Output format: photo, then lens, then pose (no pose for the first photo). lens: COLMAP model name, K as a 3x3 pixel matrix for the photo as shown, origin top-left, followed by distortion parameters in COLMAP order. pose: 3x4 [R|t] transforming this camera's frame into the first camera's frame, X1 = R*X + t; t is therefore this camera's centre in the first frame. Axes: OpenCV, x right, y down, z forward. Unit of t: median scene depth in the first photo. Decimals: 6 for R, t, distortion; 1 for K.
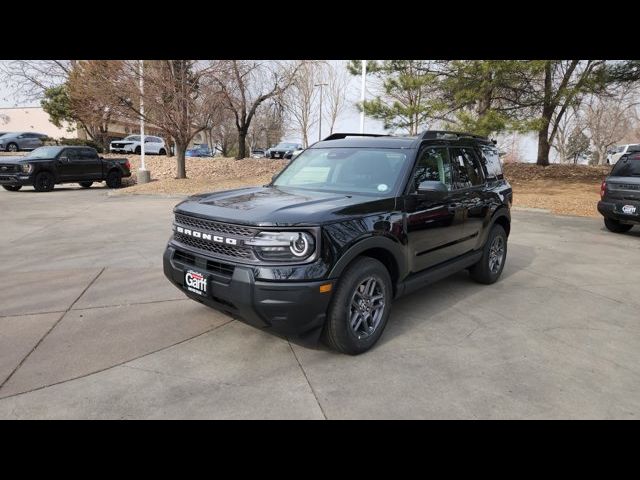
lens RADIAL K [[433.2, 0, 308.0], [0, 433.2, 231.8], [0, 0, 1]] dist [0.061115, -0.049073]
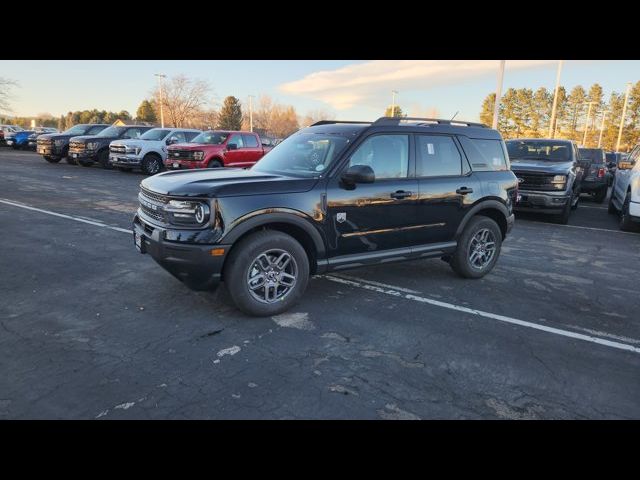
lens RADIAL K [[433.2, 0, 308.0], [0, 433.2, 231.8], [0, 0, 1]] dist [0.061115, -0.049073]
pose [[0.958783, 0.066612, -0.276220, 0.480713], [-0.062469, 0.997764, 0.023781, 0.027699], [0.277186, -0.005546, 0.960800, -0.040537]]
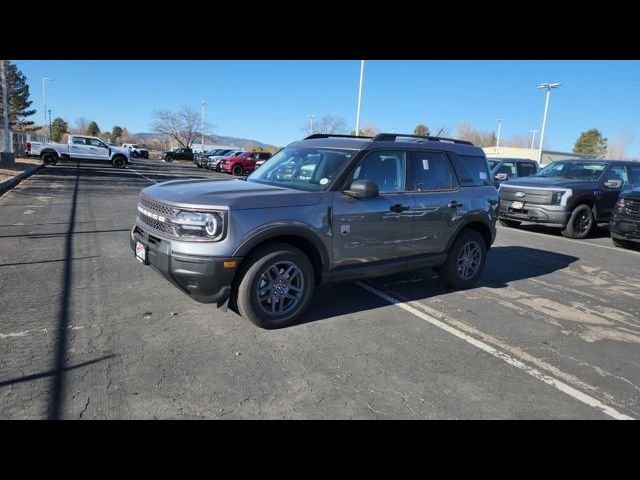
lens RADIAL K [[433.2, 0, 308.0], [0, 433.2, 231.8], [0, 0, 1]] dist [0.061115, -0.049073]
pose [[0.978130, 0.072260, -0.195040, 0.379569], [-0.073595, 0.997288, 0.000402, 0.022882], [0.194540, 0.013960, 0.980795, -0.079580]]
